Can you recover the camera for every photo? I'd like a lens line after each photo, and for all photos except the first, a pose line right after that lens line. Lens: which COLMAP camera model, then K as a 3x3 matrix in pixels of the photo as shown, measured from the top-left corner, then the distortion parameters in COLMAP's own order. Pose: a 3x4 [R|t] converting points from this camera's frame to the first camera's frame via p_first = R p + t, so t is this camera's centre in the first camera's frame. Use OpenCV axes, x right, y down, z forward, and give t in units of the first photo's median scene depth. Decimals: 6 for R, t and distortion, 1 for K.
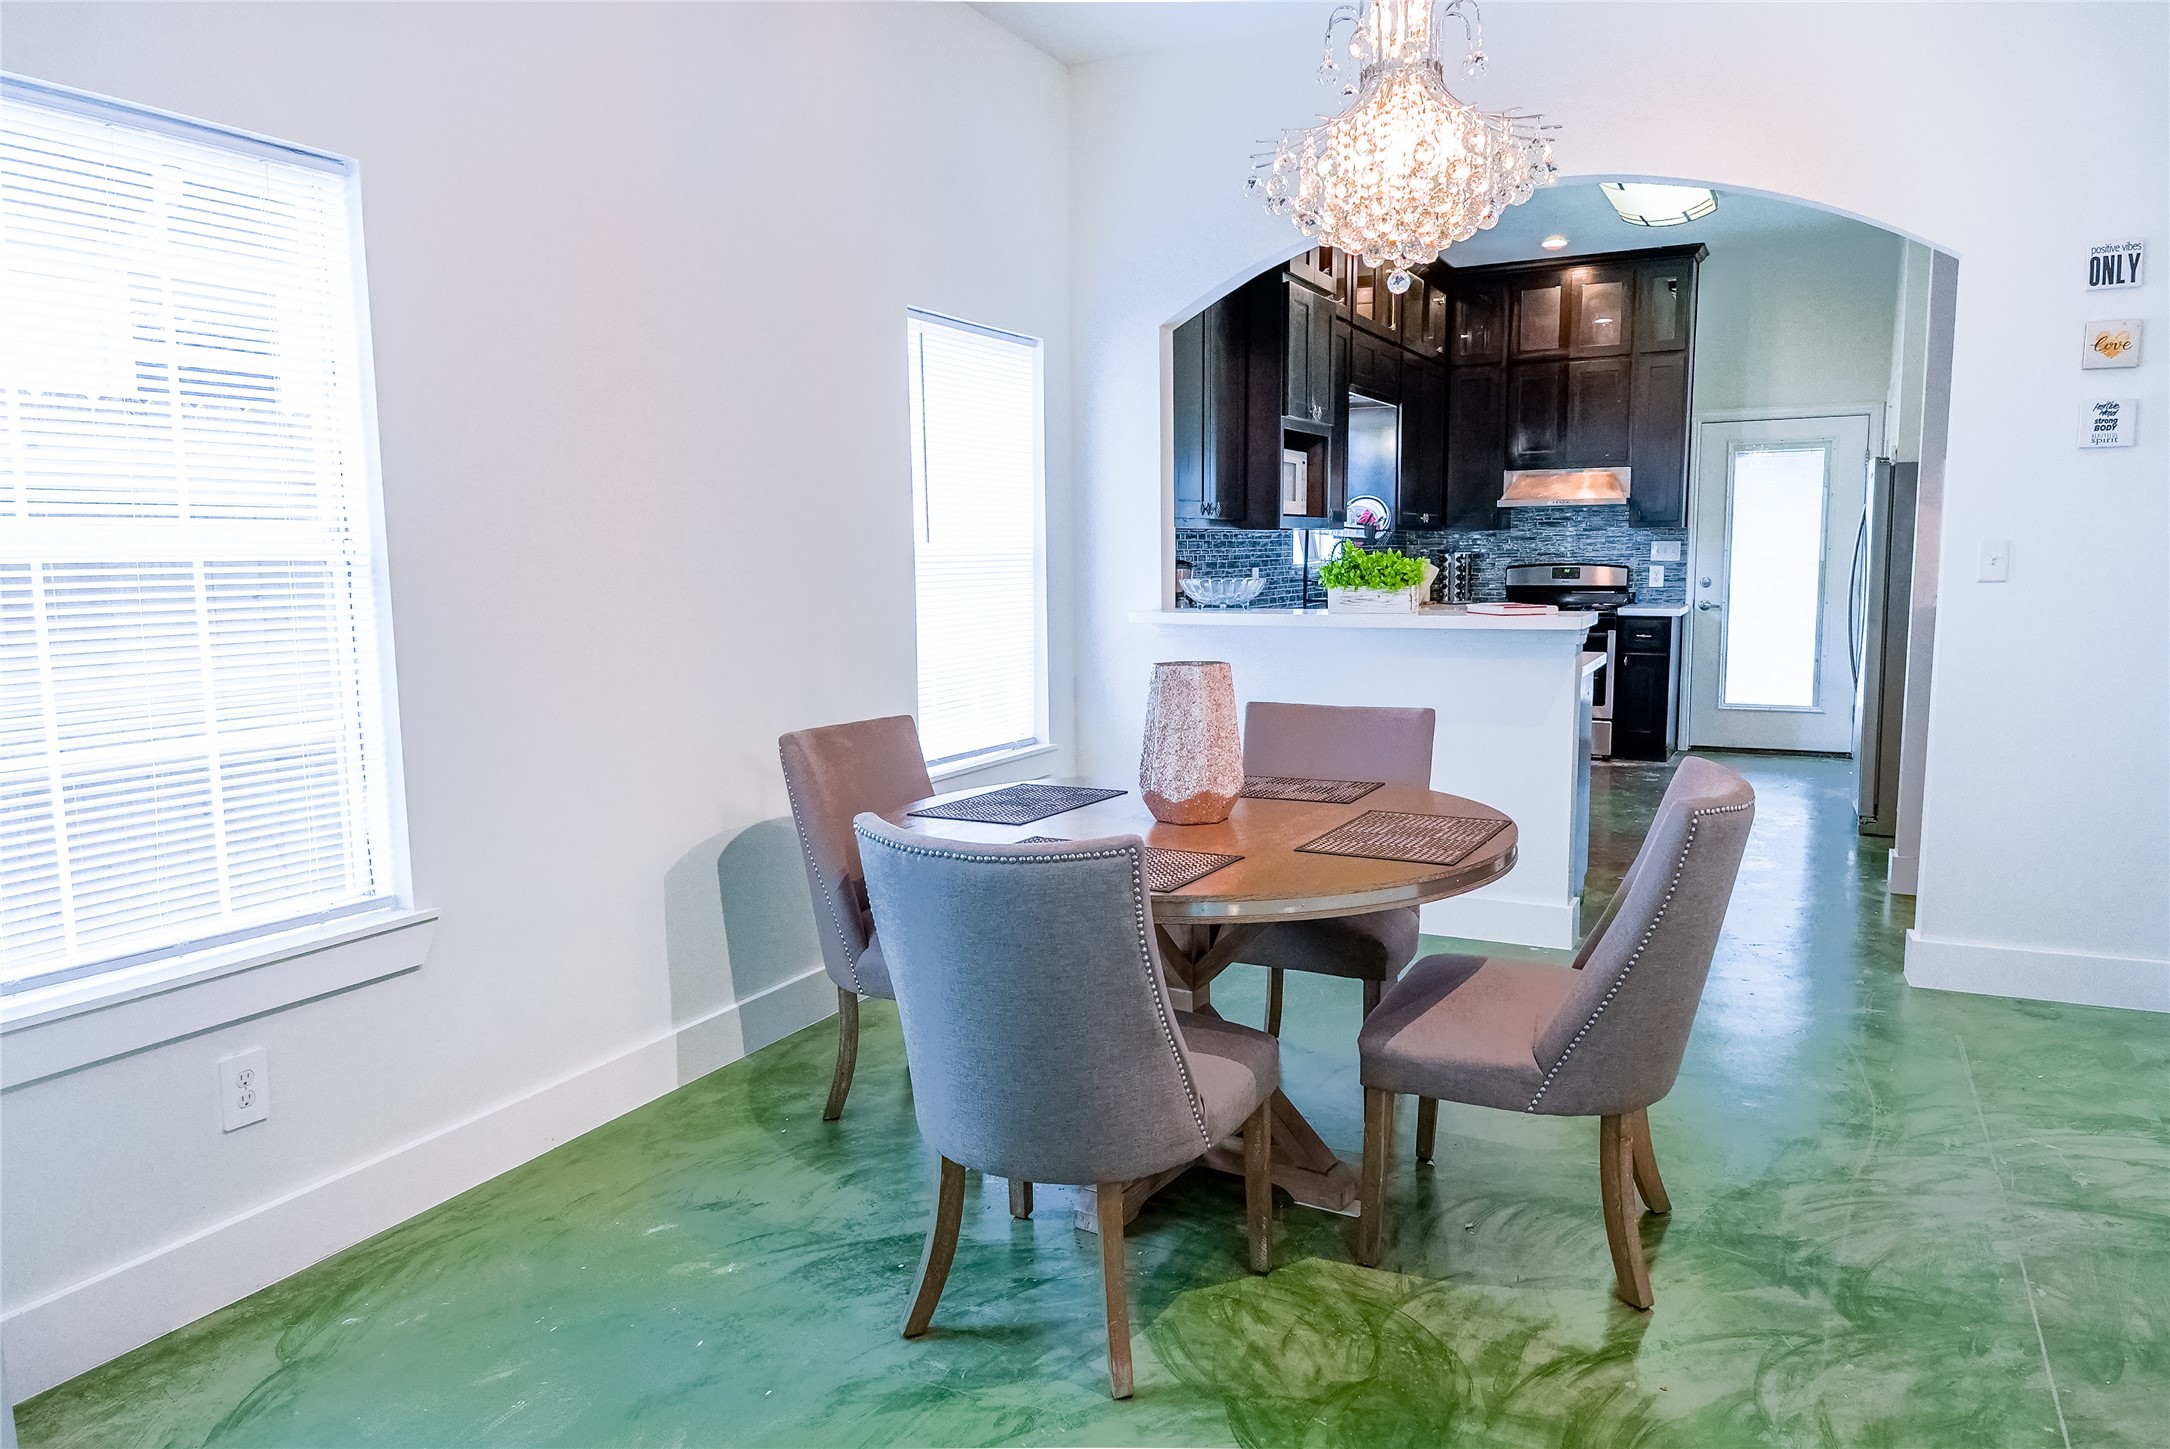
lens RADIAL K [[1424.8, 0, 1085.0], [0, 1424.8, 724.5], [0, 0, 1]] dist [0.008289, -0.022597]
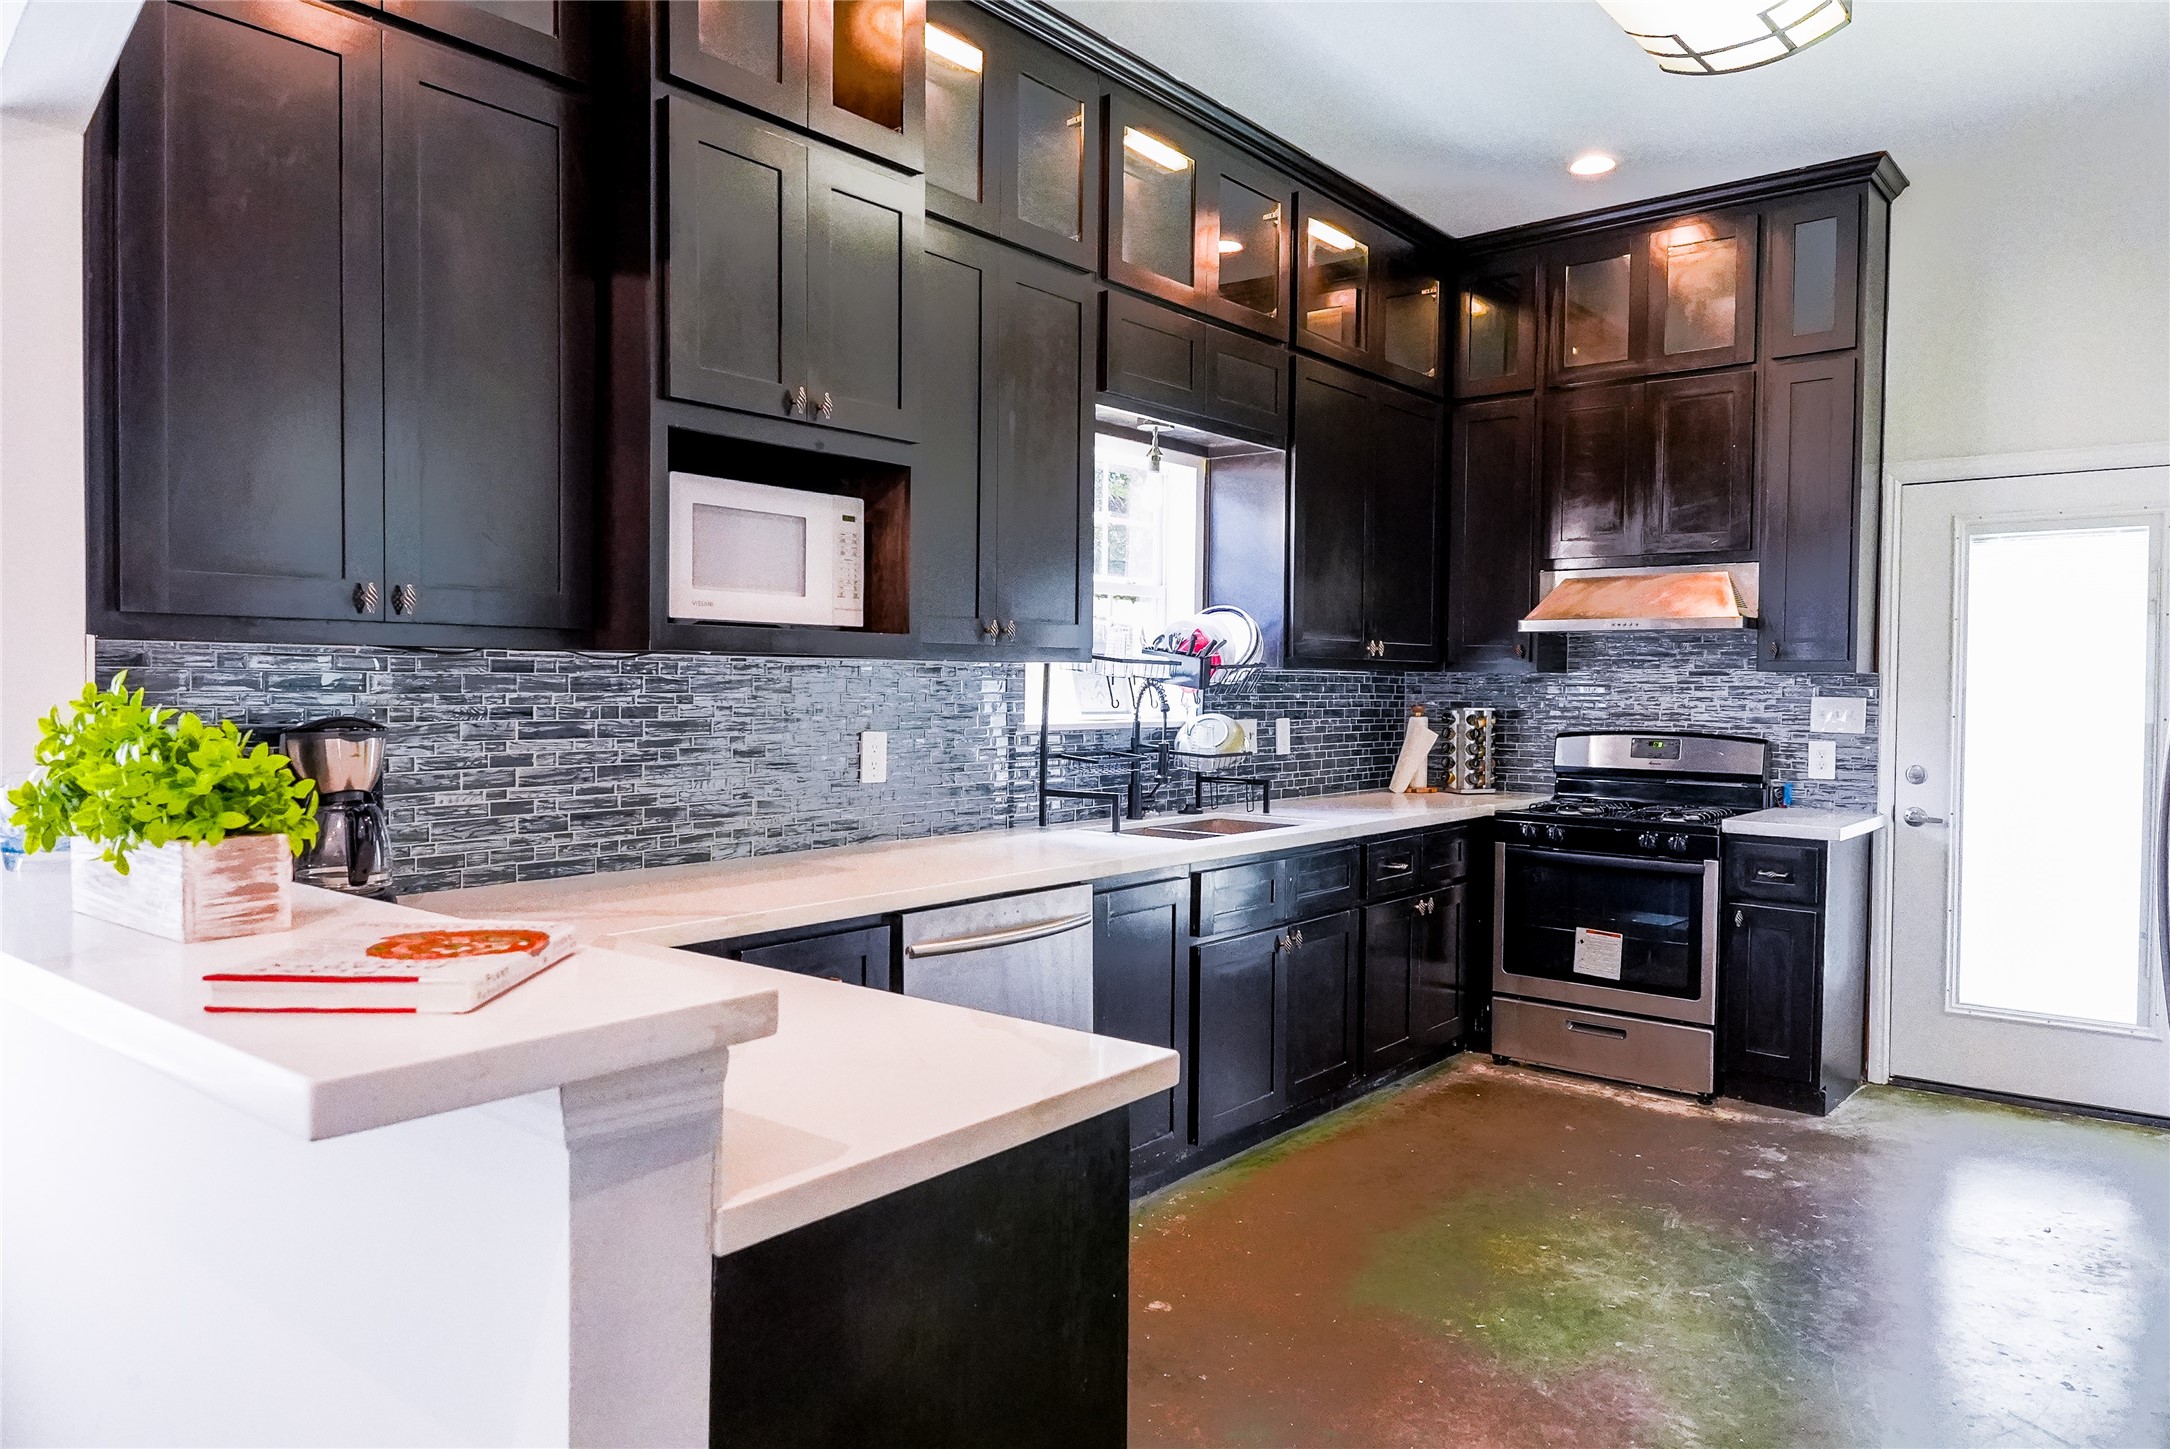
lens RADIAL K [[1424.8, 0, 1085.0], [0, 1424.8, 724.5], [0, 0, 1]] dist [0.008289, -0.022597]
pose [[0.976215, 0.026436, -0.215185, 0.243024], [-0.046951, 0.994762, -0.090795, -0.054548], [0.211658, 0.098738, 0.972343, 0.405005]]
